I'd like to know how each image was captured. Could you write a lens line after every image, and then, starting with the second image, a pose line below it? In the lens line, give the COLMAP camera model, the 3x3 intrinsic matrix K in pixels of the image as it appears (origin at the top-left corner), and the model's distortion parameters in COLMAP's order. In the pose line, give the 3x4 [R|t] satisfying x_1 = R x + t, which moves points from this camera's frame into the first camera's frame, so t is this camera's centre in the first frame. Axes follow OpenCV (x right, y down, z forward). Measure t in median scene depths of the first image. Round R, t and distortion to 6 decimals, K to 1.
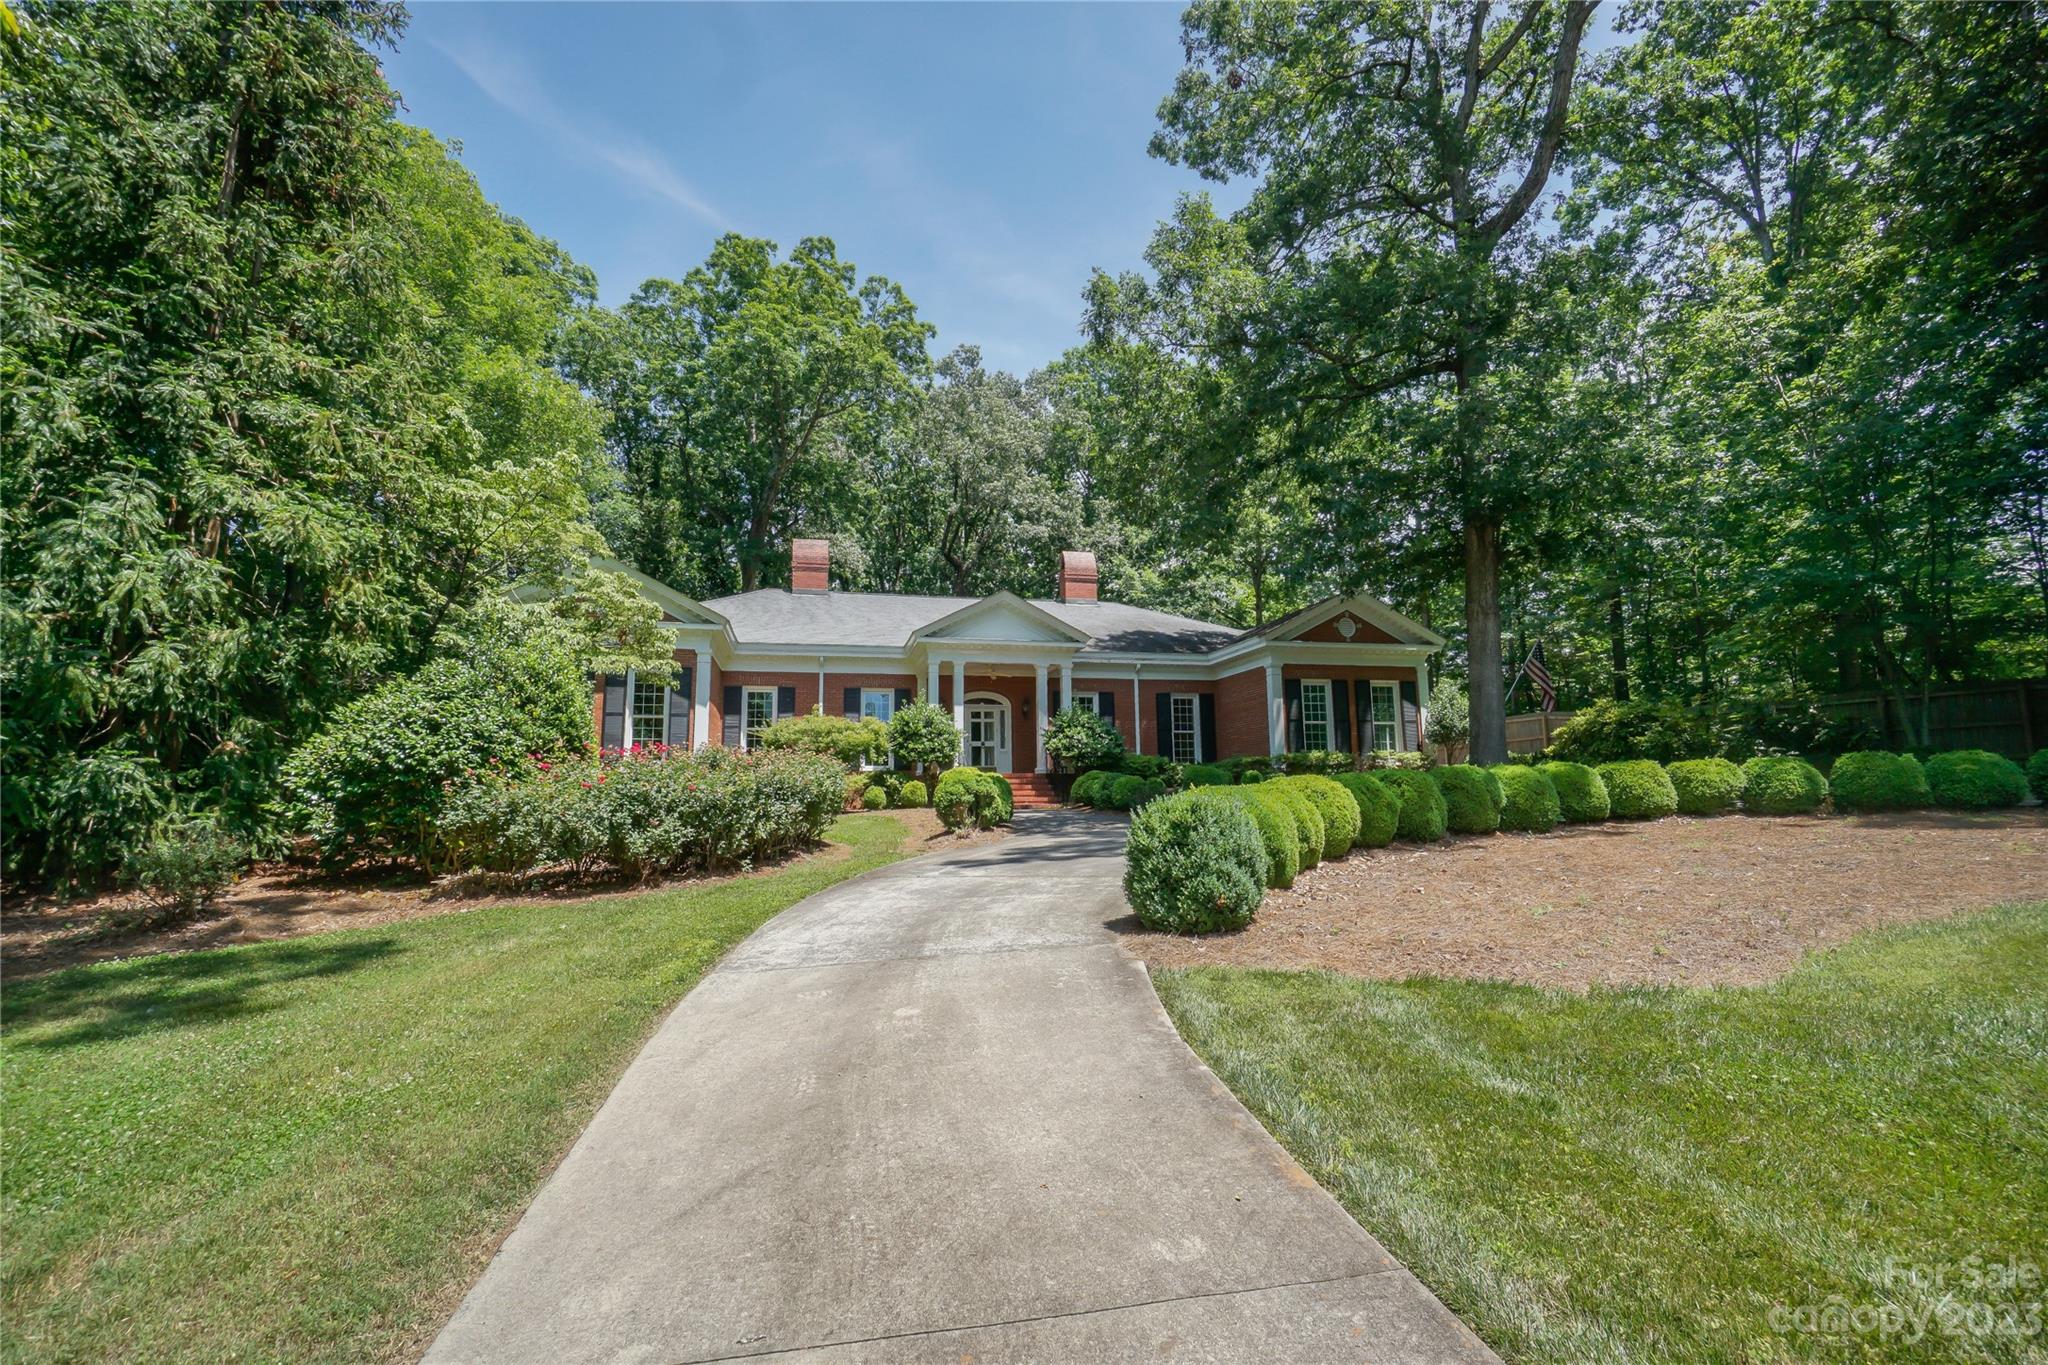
lens RADIAL K [[914.0, 0, 1019.4], [0, 914.0, 671.7], [0, 0, 1]] dist [-0.001785, -0.000134]
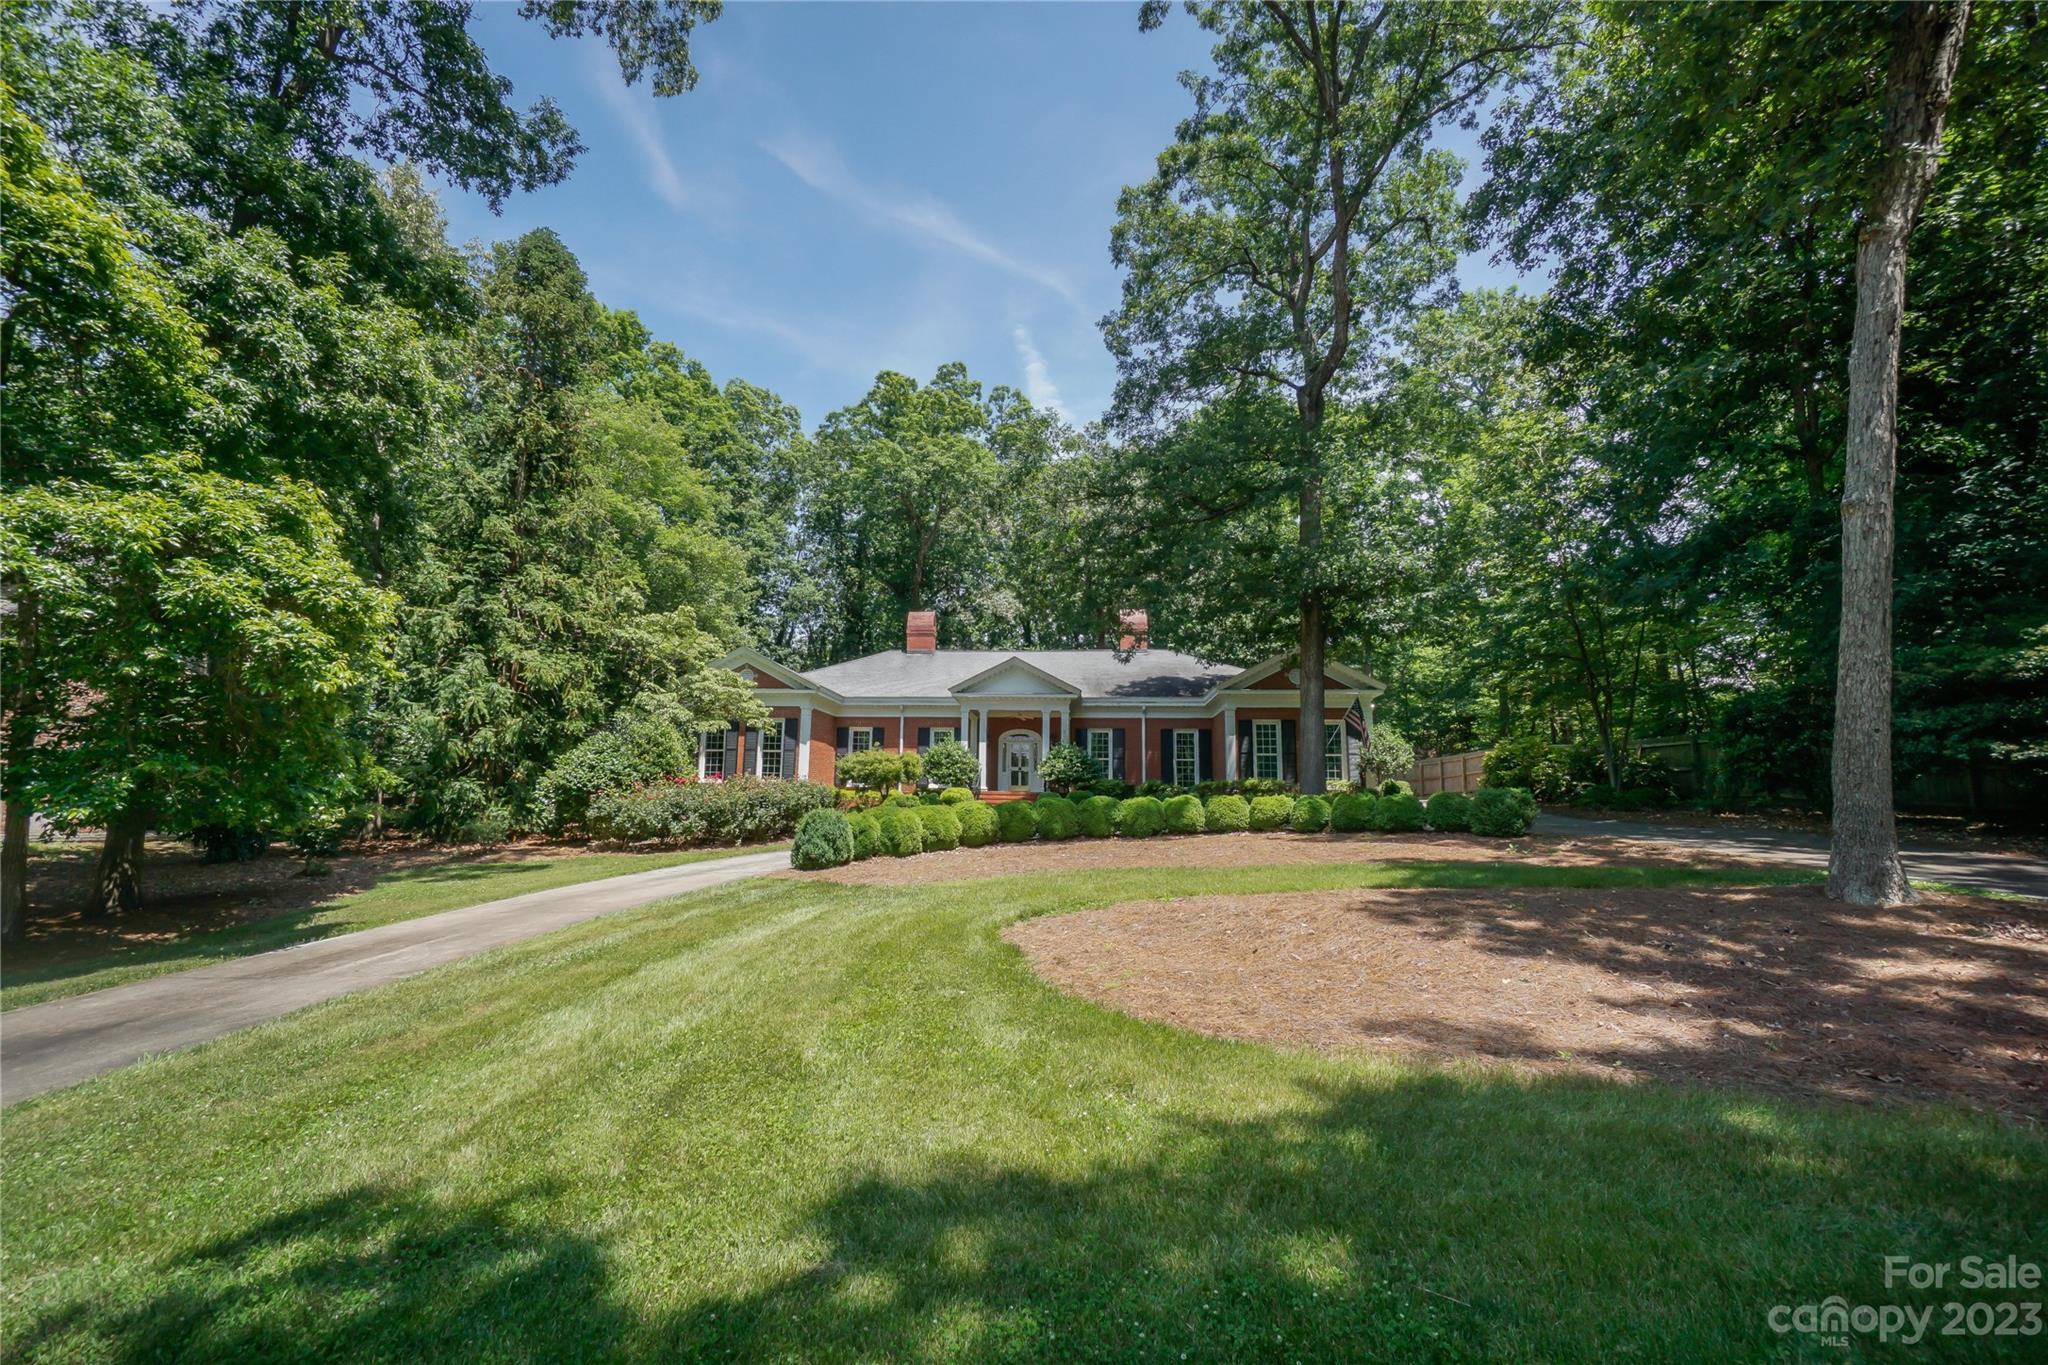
lens RADIAL K [[914.0, 0, 1019.4], [0, 914.0, 671.7], [0, 0, 1]] dist [-0.001785, -0.000134]
pose [[0.954175, -0.021239, -0.298494, 0.804552], [0.018328, 0.999753, -0.012549, -0.101411], [0.298687, 0.006503, 0.954329, -0.603668]]
